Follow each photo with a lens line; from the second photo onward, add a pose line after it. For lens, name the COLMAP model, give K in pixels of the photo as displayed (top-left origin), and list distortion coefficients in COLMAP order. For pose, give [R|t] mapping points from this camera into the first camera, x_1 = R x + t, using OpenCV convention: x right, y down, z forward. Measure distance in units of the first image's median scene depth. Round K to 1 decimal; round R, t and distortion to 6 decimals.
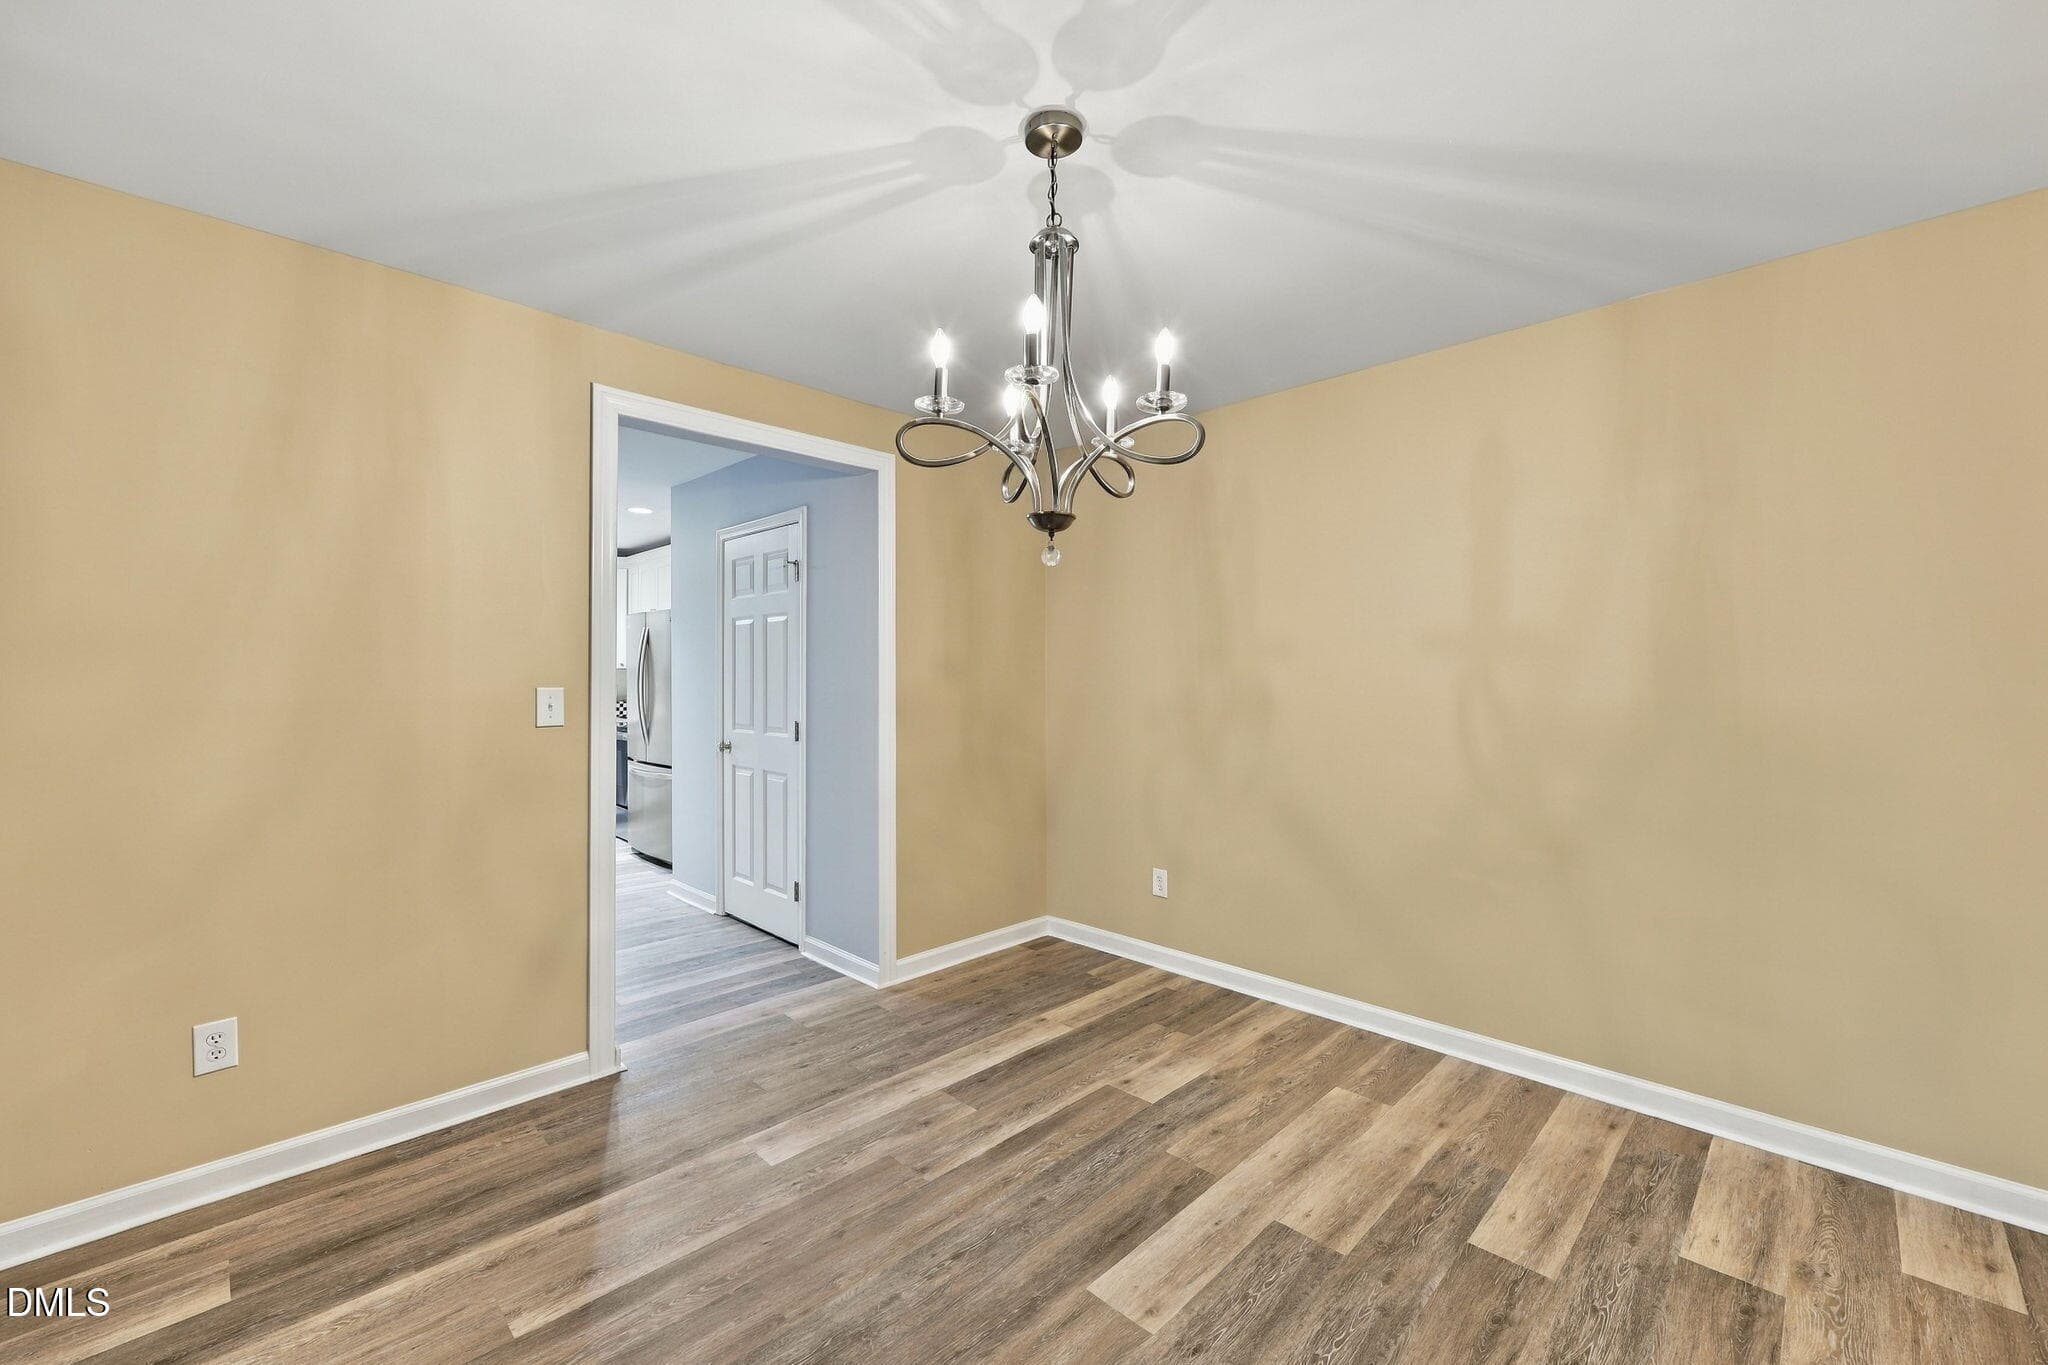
lens RADIAL K [[822.3, 0, 1041.9], [0, 822.3, 678.3], [0, 0, 1]] dist [-0.001815, -0.000076]
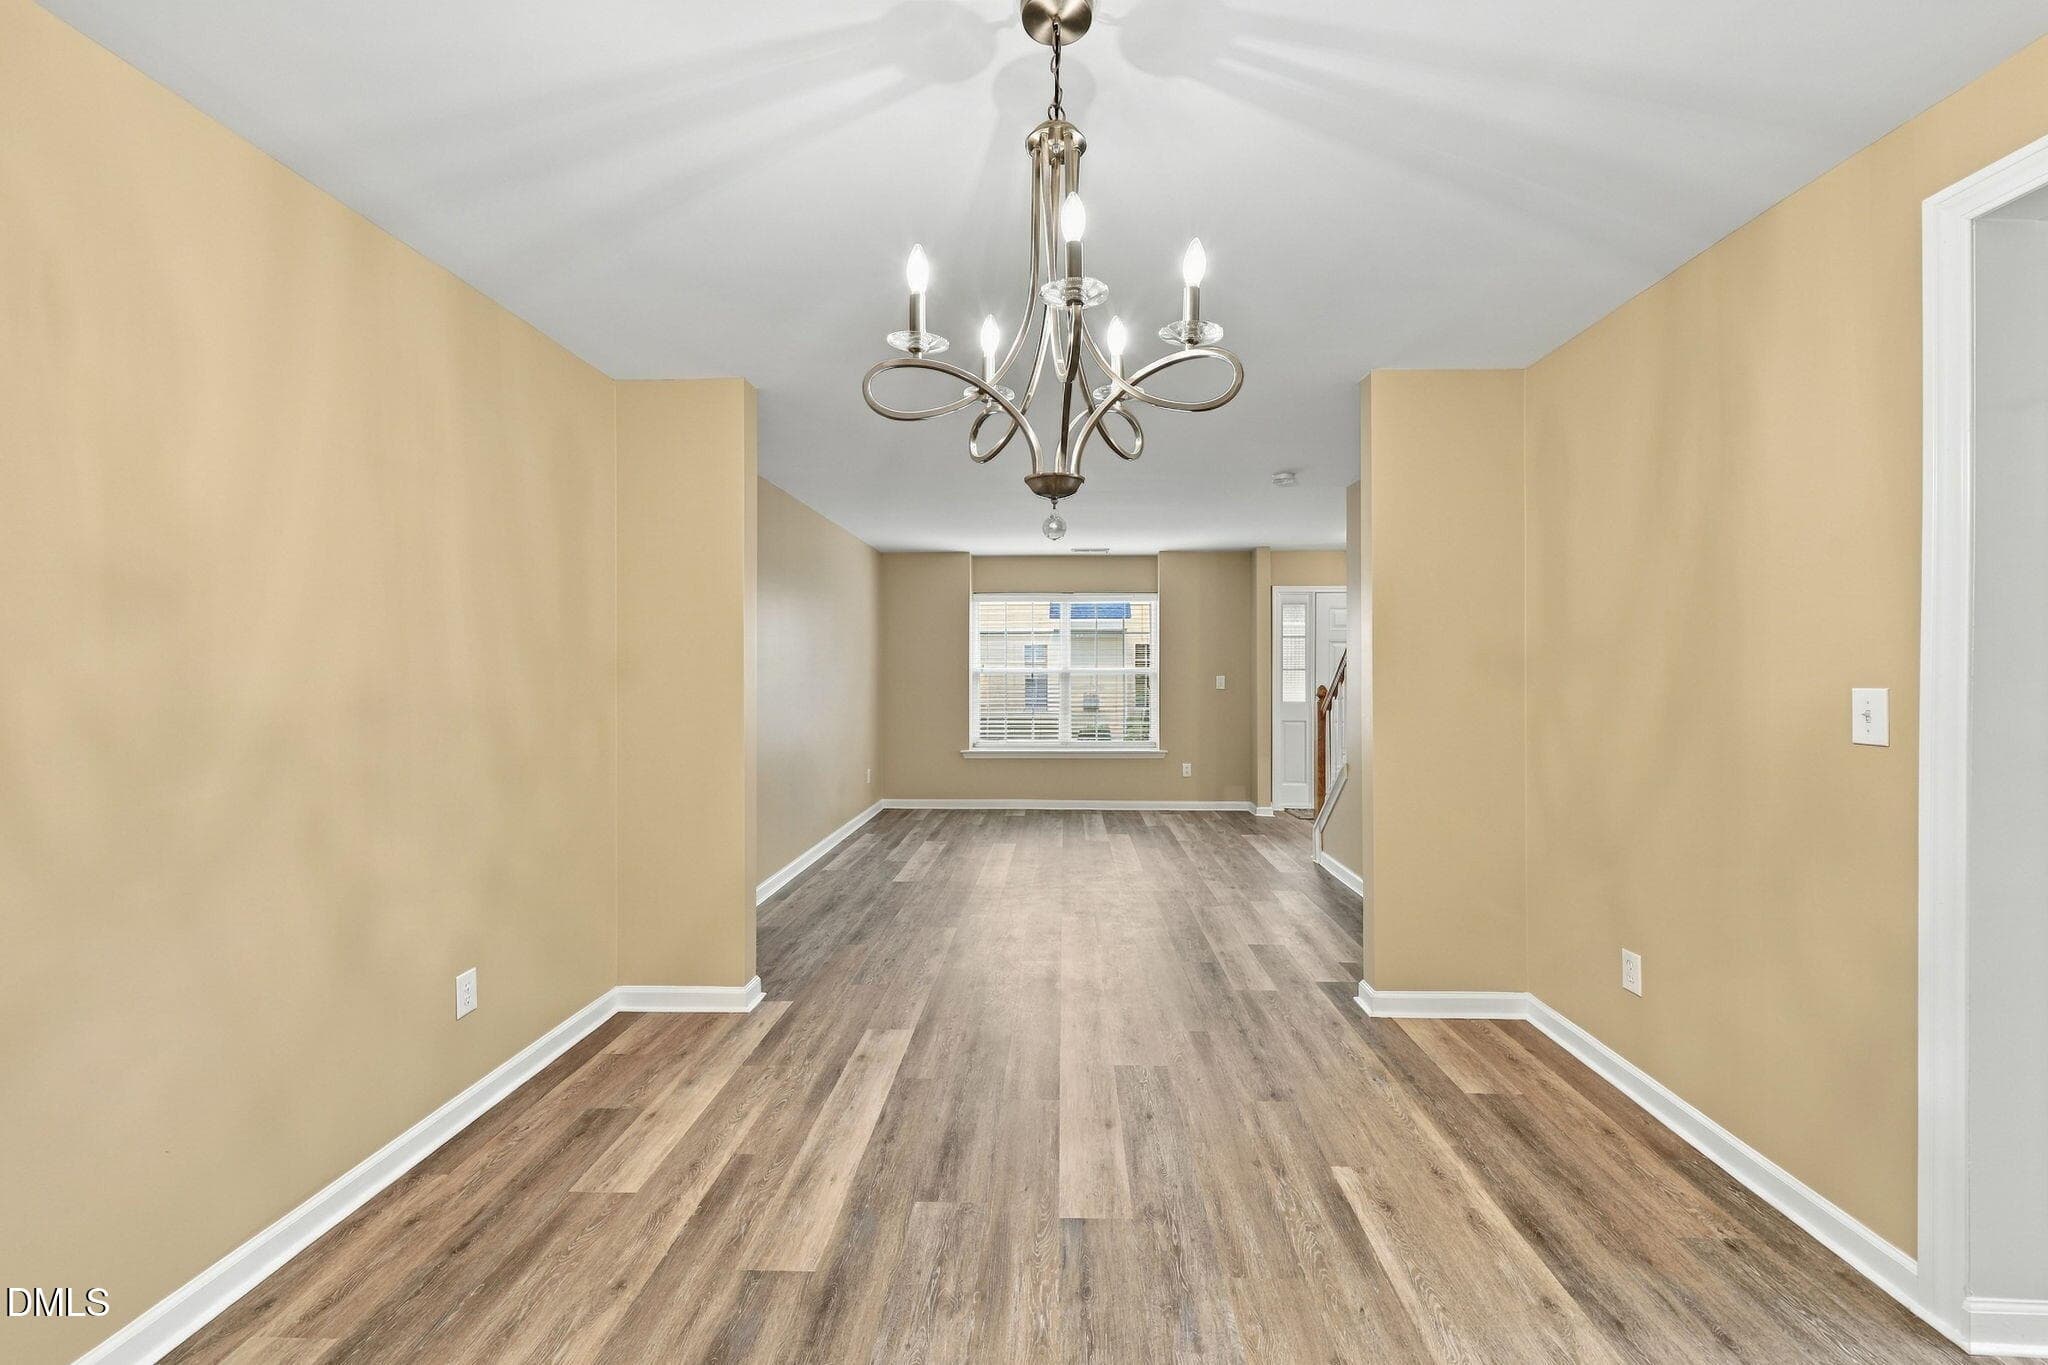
lens RADIAL K [[822.3, 0, 1041.9], [0, 822.3, 678.3], [0, 0, 1]] dist [-0.001815, -0.000076]
pose [[-0.733535, 0.009560, -0.679584, 0.527671], [0.003176, 0.999938, 0.010638, -0.009615], [0.679644, 0.005644, -0.733520, 1.436859]]
